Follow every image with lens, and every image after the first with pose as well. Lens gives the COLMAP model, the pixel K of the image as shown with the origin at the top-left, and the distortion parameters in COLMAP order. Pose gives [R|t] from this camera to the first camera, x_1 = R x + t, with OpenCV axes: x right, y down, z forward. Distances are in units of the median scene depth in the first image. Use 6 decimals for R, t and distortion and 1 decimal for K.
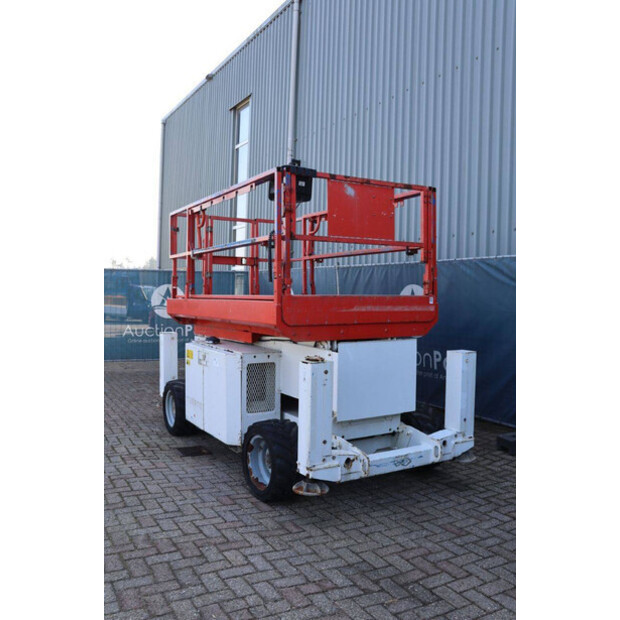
lens RADIAL K [[510.6, 0, 310.0], [0, 510.6, 310.0], [0, 0, 1]] dist [-0.079089, 0.001944]
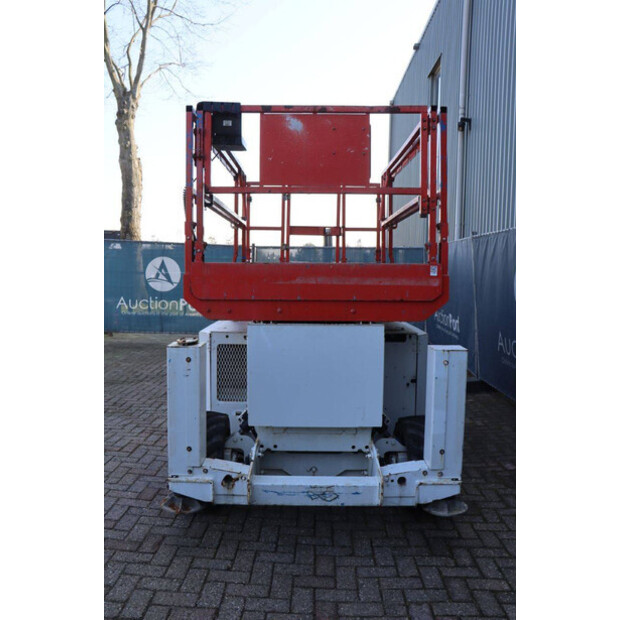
lens RADIAL K [[502.4, 0, 326.3], [0, 502.4, 307.5], [0, 0, 1]] dist [-0.113177, 0.069238]
pose [[0.878810, 0.033587, -0.475989, 0.478029], [-0.018692, 0.999177, 0.035994, 0.009861], [0.476806, -0.022734, 0.878714, 0.369483]]
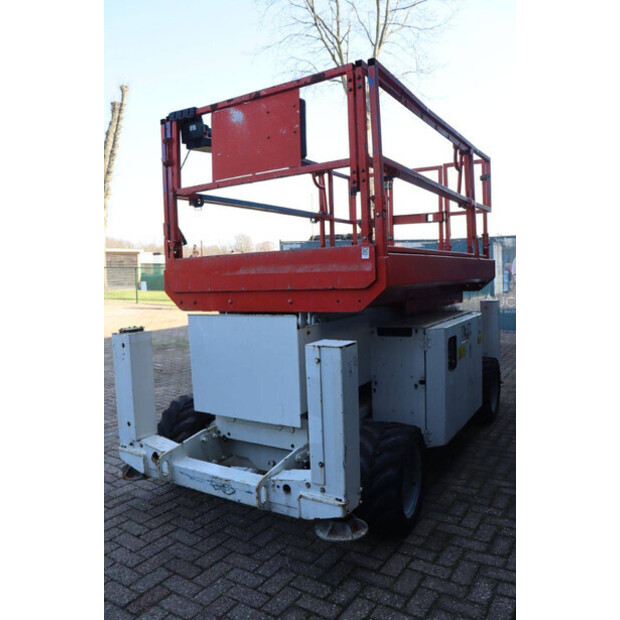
lens RADIAL K [[486.5, 0, 341.4], [0, 486.5, 307.7], [0, 0, 1]] dist [-0.134185, 0.070180]
pose [[0.524090, 0.036279, -0.850890, 0.771590], [0.011229, 0.998711, 0.049498, 0.017578], [0.851589, -0.035496, 0.523007, 0.751587]]
